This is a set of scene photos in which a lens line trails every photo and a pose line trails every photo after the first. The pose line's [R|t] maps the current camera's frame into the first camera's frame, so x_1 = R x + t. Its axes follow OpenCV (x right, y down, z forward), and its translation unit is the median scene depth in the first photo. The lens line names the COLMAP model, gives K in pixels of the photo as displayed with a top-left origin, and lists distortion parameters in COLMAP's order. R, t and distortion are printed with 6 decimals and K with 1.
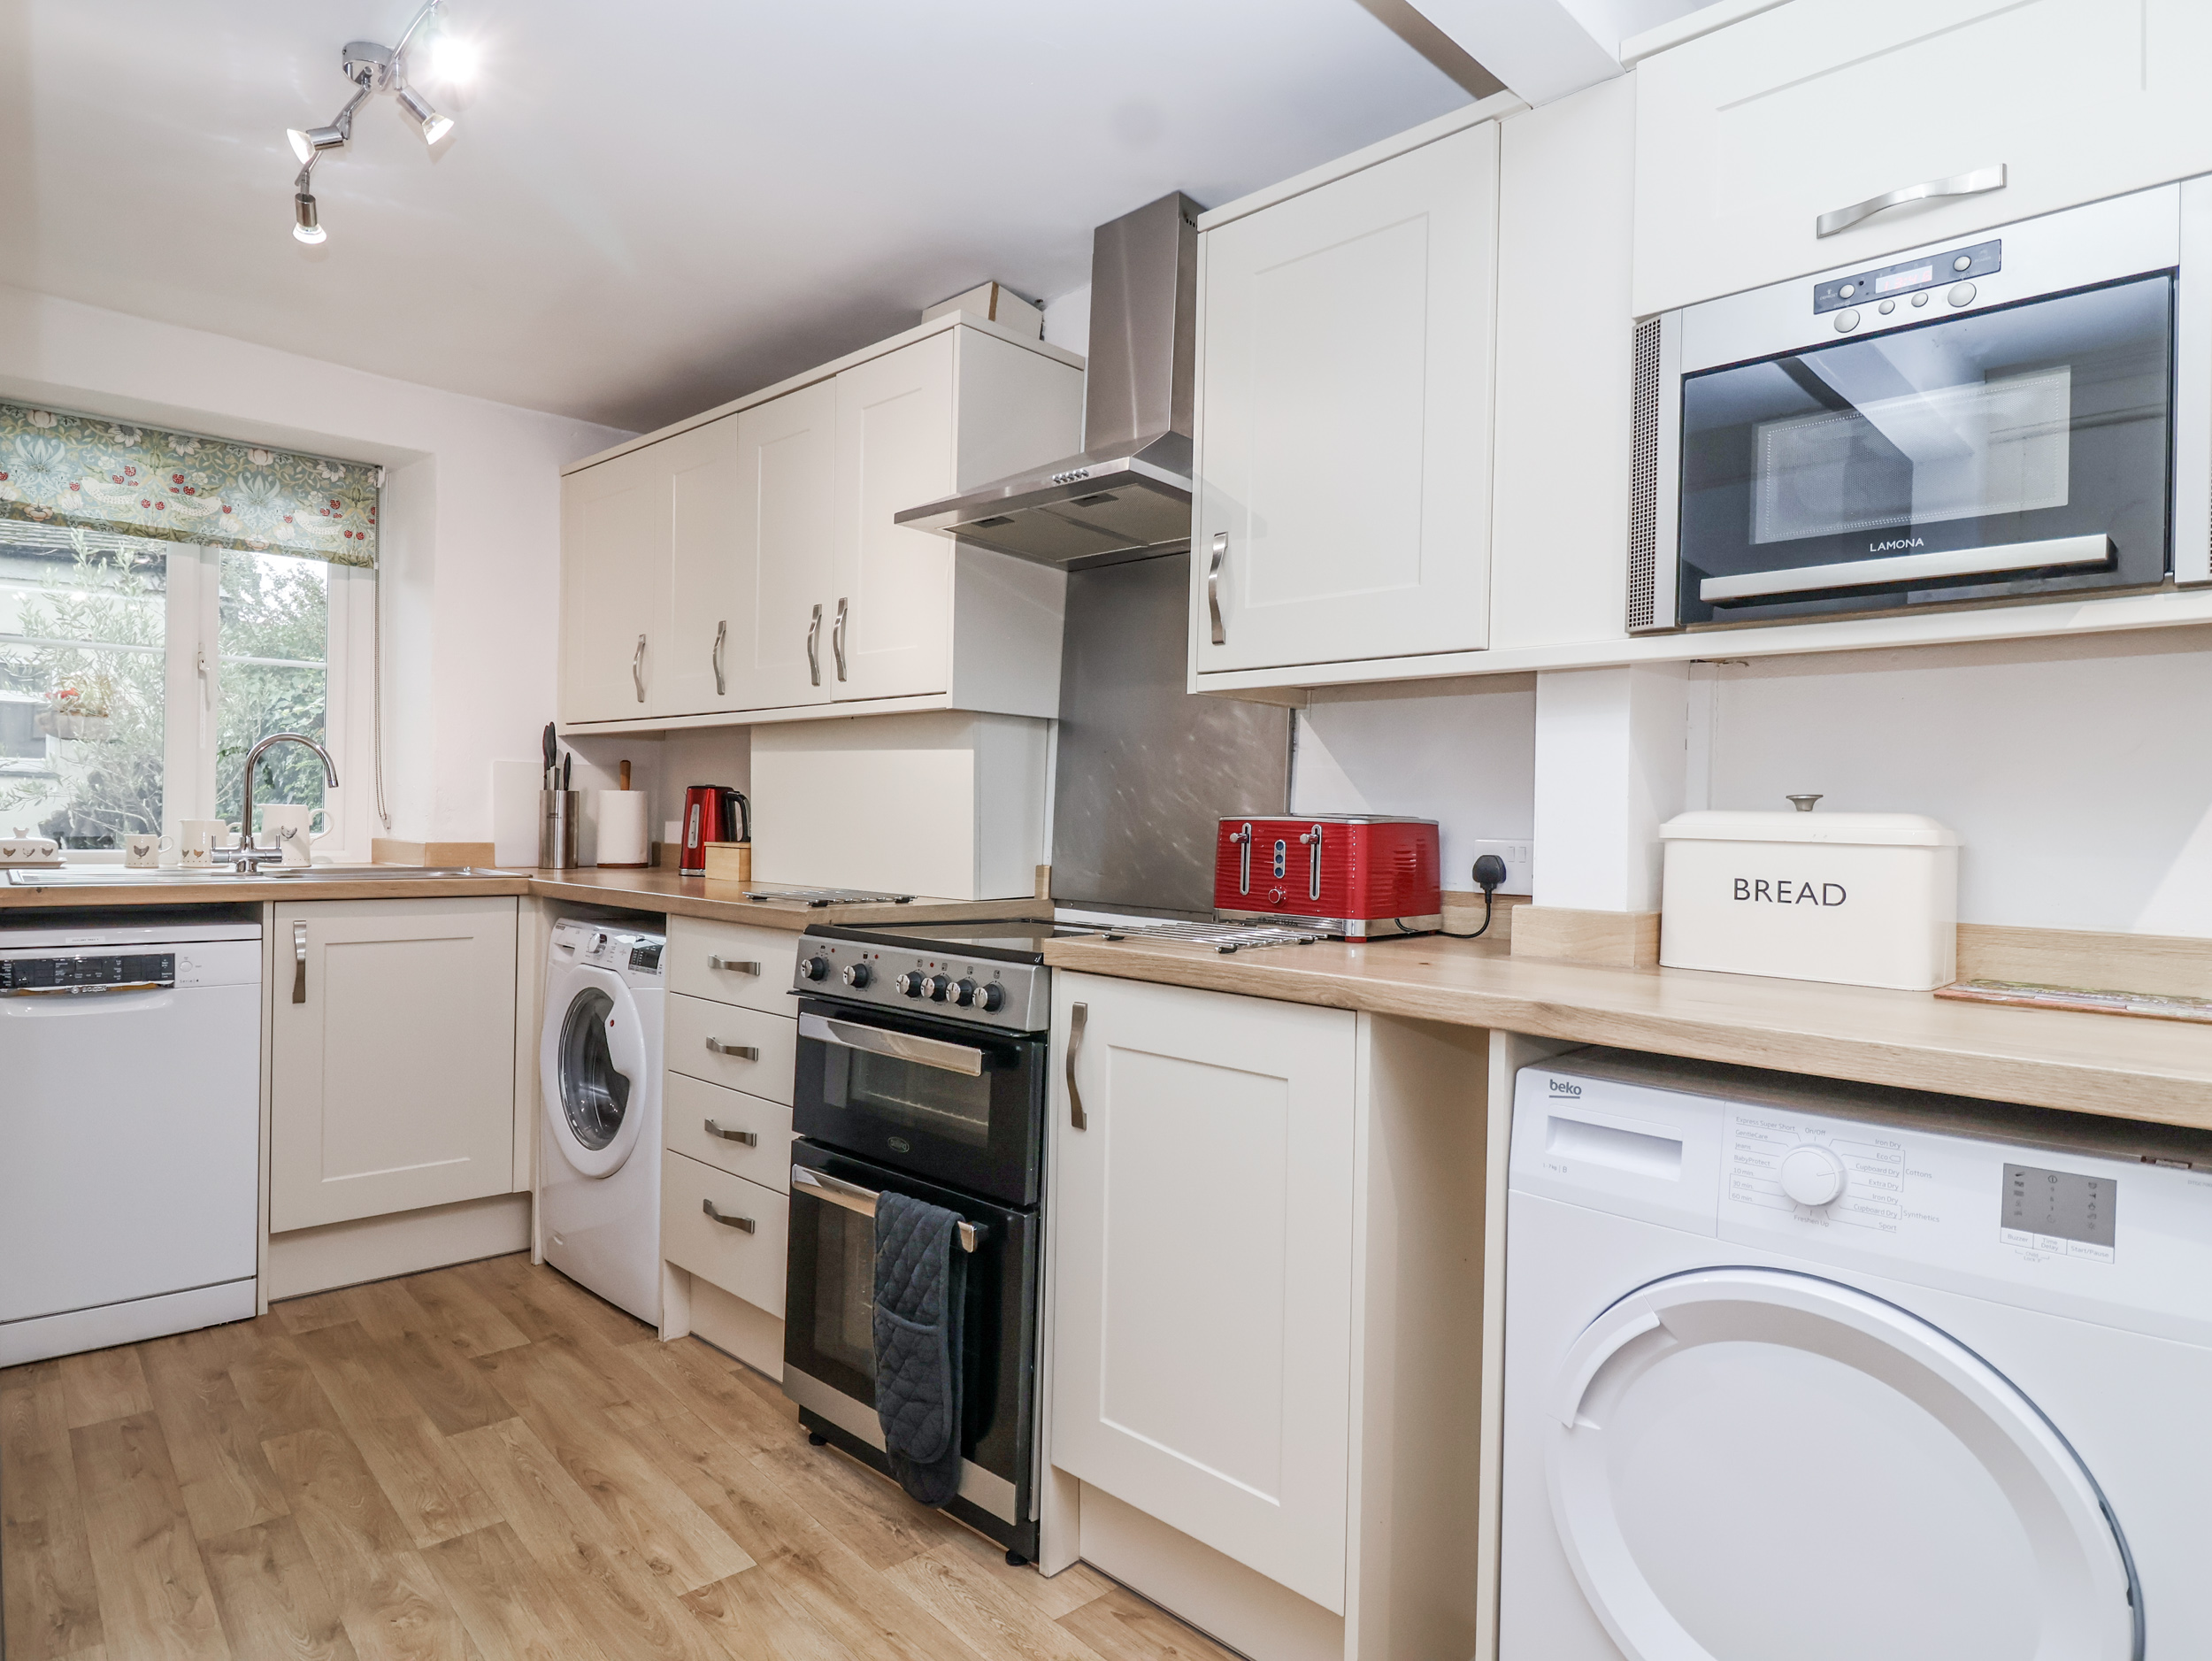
lens RADIAL K [[1268.5, 0, 1106.0], [0, 1268.5, 830.5], [0, 0, 1]] dist [-0.000996, -0.003345]
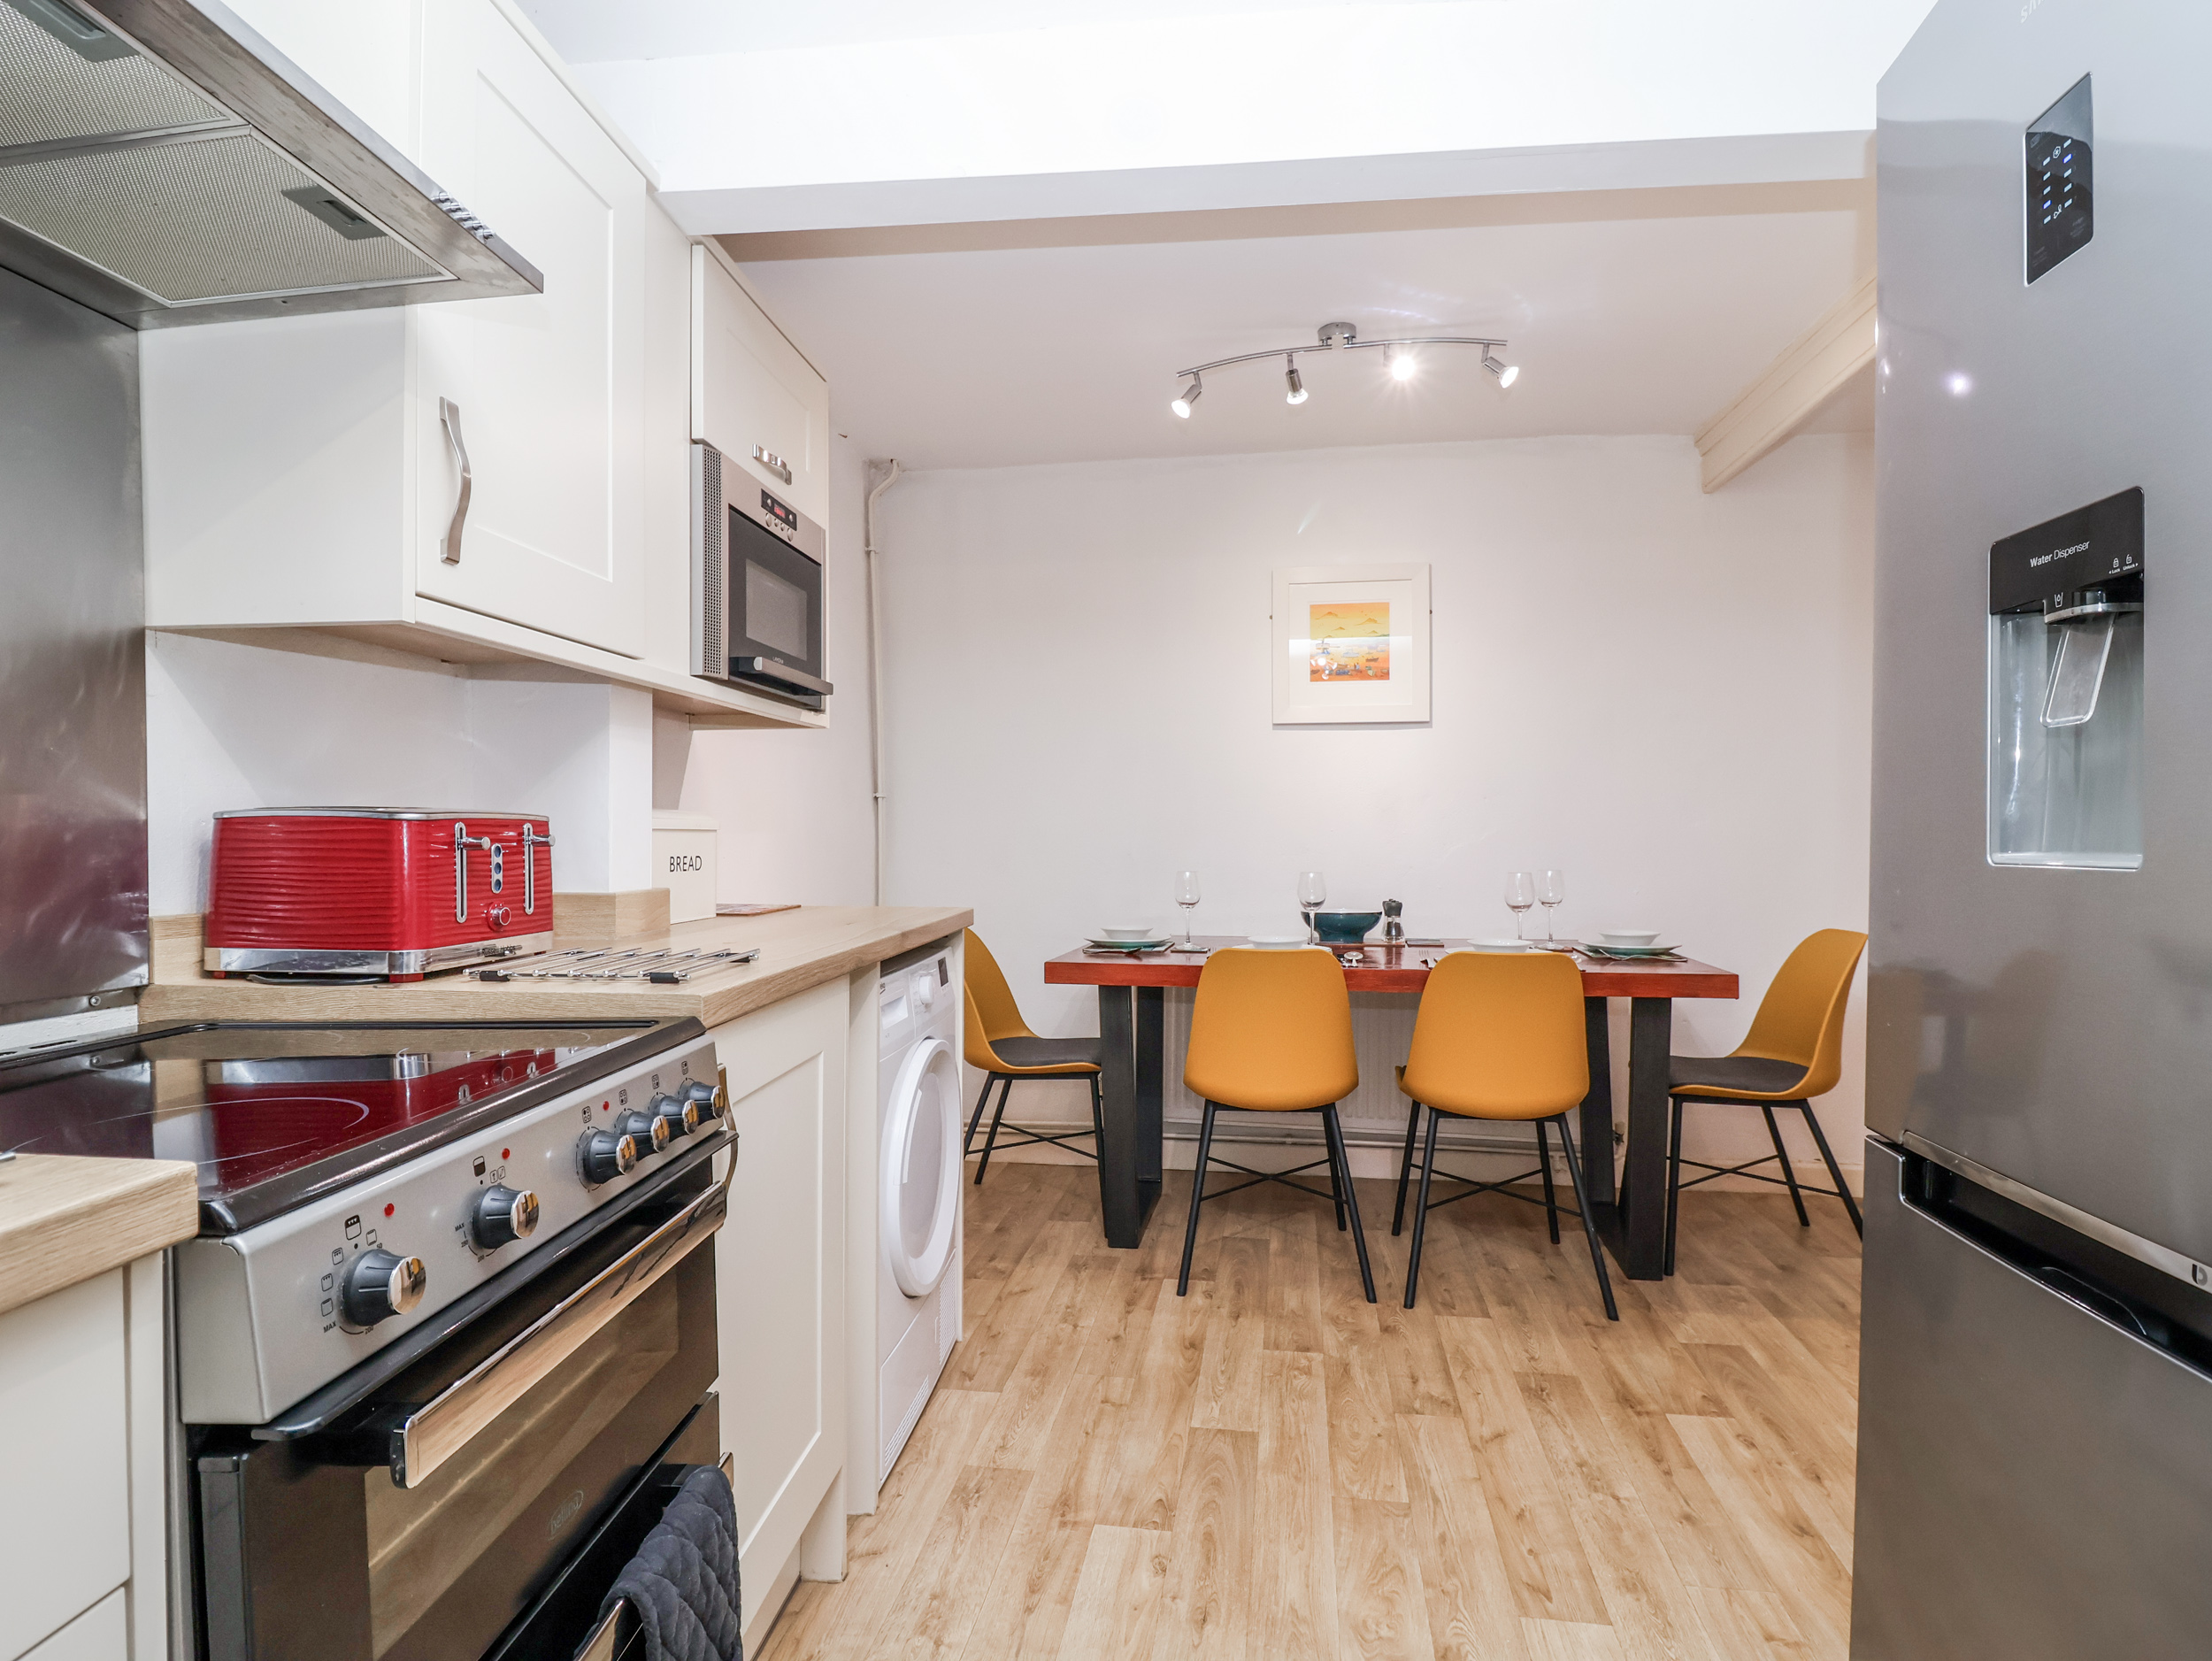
lens RADIAL K [[1139.4, 0, 1106.0], [0, 1139.4, 830.5], [0, 0, 1]] dist [-0.028406, -0.000530]
pose [[-0.629440, -0.023865, 0.776683, -0.455926], [-0.009496, 0.999690, 0.023021, -0.014352], [-0.776991, 0.007115, -0.629471, 0.826789]]
